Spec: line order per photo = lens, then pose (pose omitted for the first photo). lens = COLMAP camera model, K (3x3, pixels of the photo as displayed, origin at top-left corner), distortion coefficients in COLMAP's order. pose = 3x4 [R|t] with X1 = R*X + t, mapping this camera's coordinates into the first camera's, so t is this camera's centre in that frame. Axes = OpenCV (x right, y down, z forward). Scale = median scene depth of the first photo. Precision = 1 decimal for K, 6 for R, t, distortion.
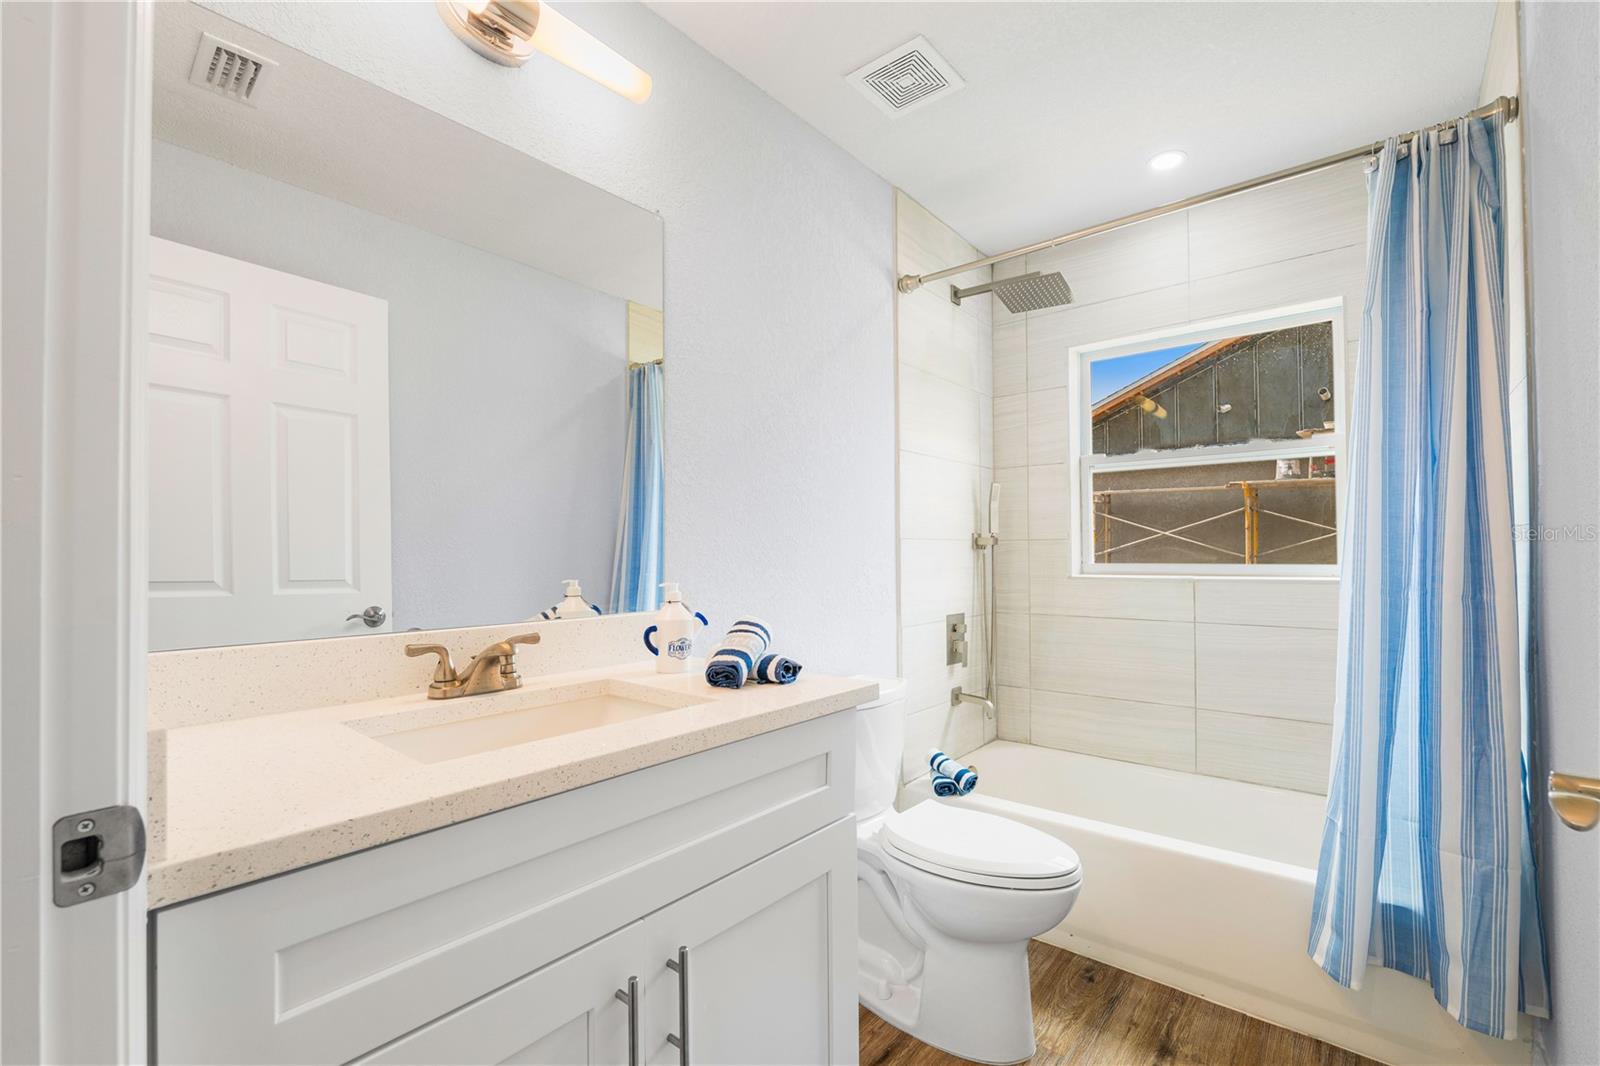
lens RADIAL K [[680.3, 0, 799.7], [0, 680.3, 549.7], [0, 0, 1]] dist [-0.002889, -0.000083]
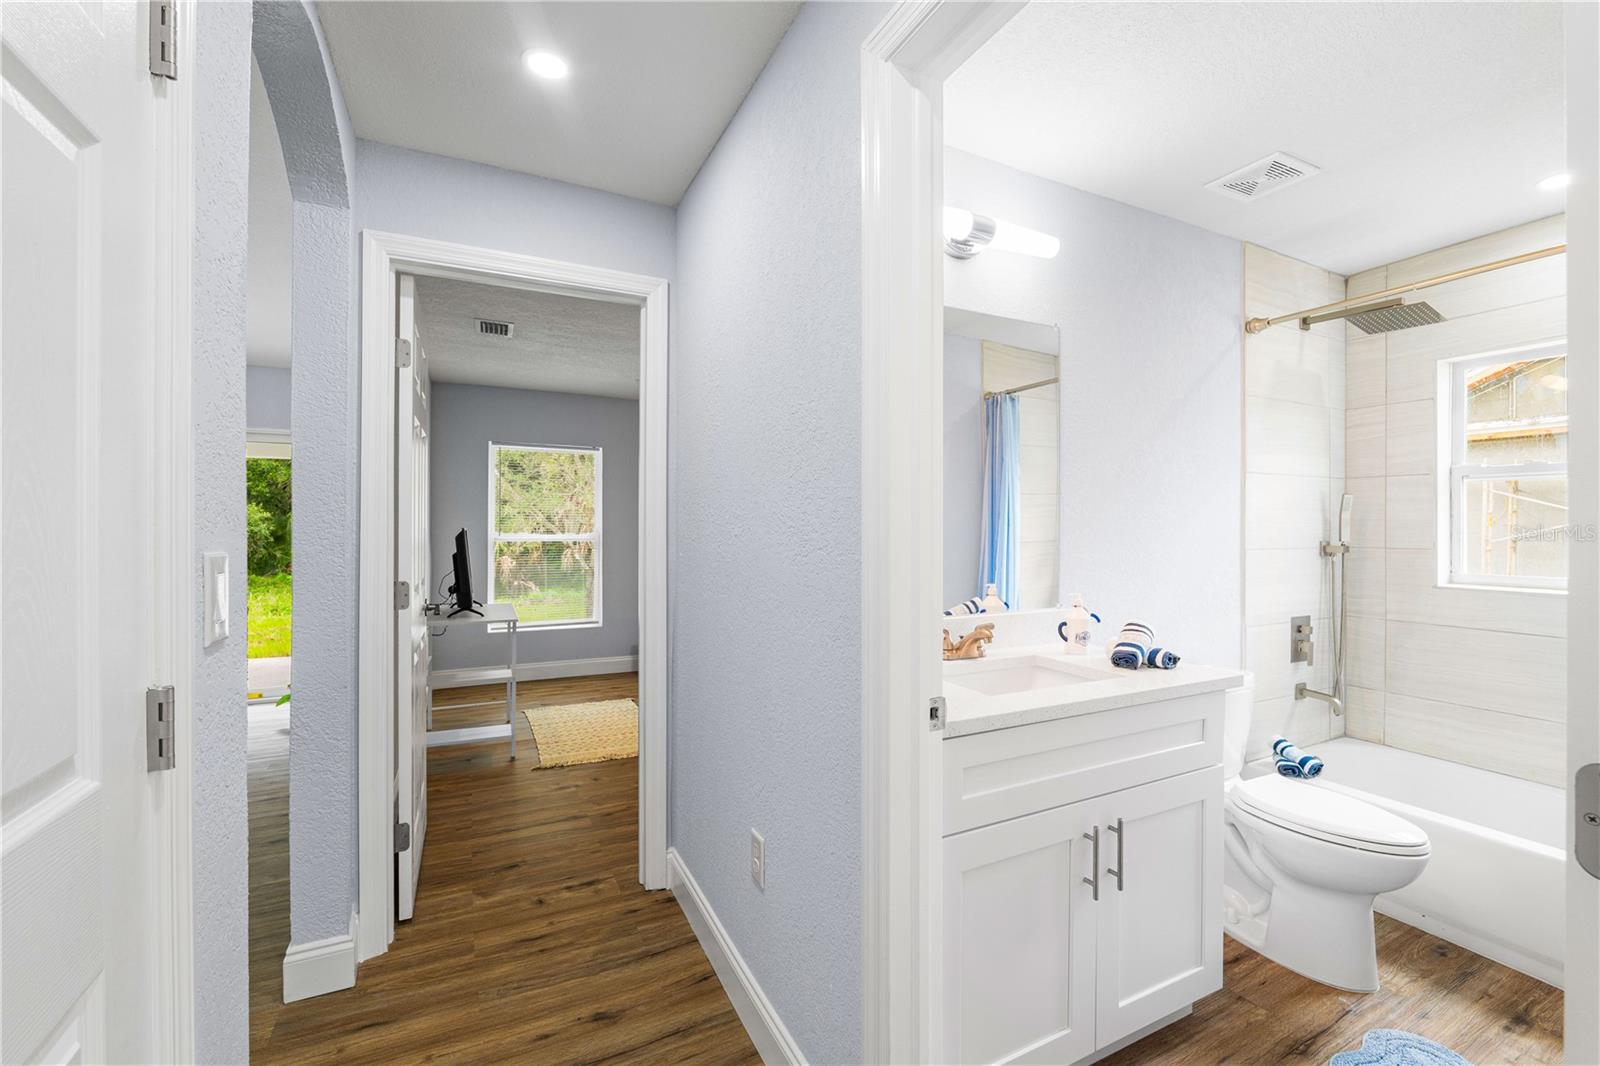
lens RADIAL K [[660.7, 0, 815.3], [0, 660.7, 529.1], [0, 0, 1]] dist [-0.010434, 0.000418]
pose [[0.921852, 0.010144, -0.387409, -0.100130], [-0.006014, 0.999911, 0.011873, -0.064759], [0.387495, -0.008615, 0.921832, -0.332807]]
